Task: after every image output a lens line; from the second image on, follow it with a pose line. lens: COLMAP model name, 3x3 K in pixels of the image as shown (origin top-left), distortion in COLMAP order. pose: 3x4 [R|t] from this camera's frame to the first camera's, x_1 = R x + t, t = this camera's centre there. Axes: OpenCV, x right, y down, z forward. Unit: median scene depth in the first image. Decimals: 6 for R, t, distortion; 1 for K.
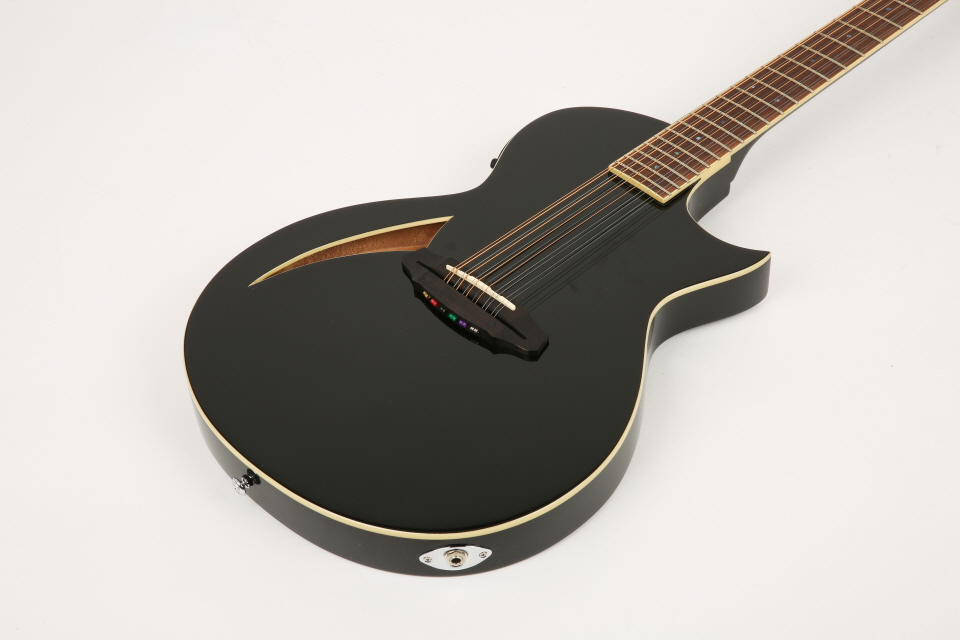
lens RADIAL K [[1944.3, 0, 459.0], [0, 1944.3, 321.2], [0, 0, 1]] dist [0.244090, 0.303689]
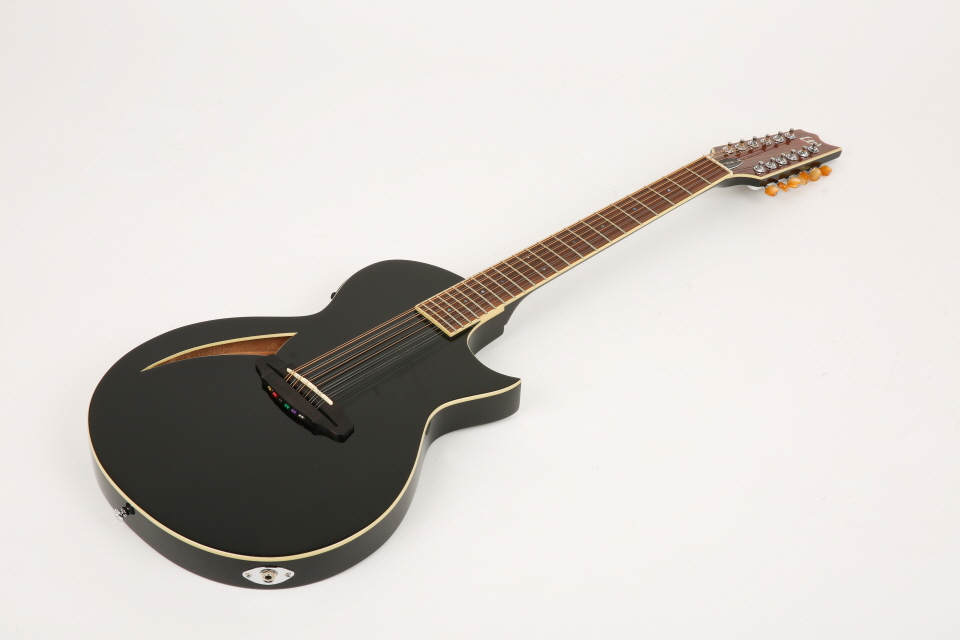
lens RADIAL K [[1944.3, 0, 459.0], [0, 1944.3, 321.2], [0, 0, 1]] dist [0.244090, 0.303689]
pose [[0.995233, 0.086334, 0.045355, 0.048819], [-0.083903, 0.995062, -0.053032, 0.000952], [-0.049709, 0.048974, 0.997562, -0.381568]]
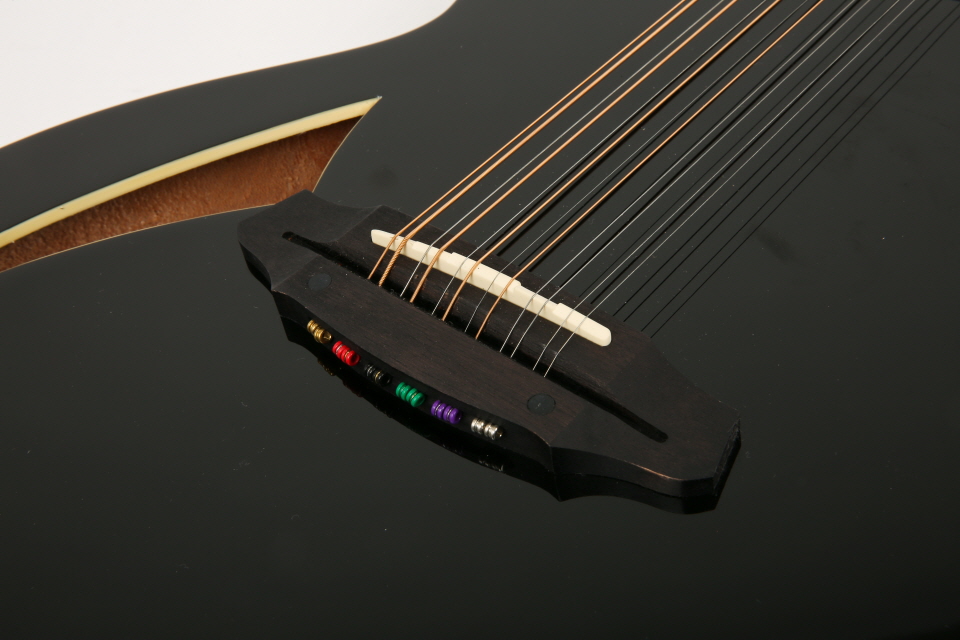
lens RADIAL K [[1944.3, 0, 459.0], [0, 1944.3, 321.2], [0, 0, 1]] dist [0.244090, 0.303689]
pose [[0.991239, -0.131983, 0.005037, 0.004347], [0.131998, 0.991246, -0.002693, -0.011080], [-0.004638, 0.003335, 0.999984, 0.671933]]
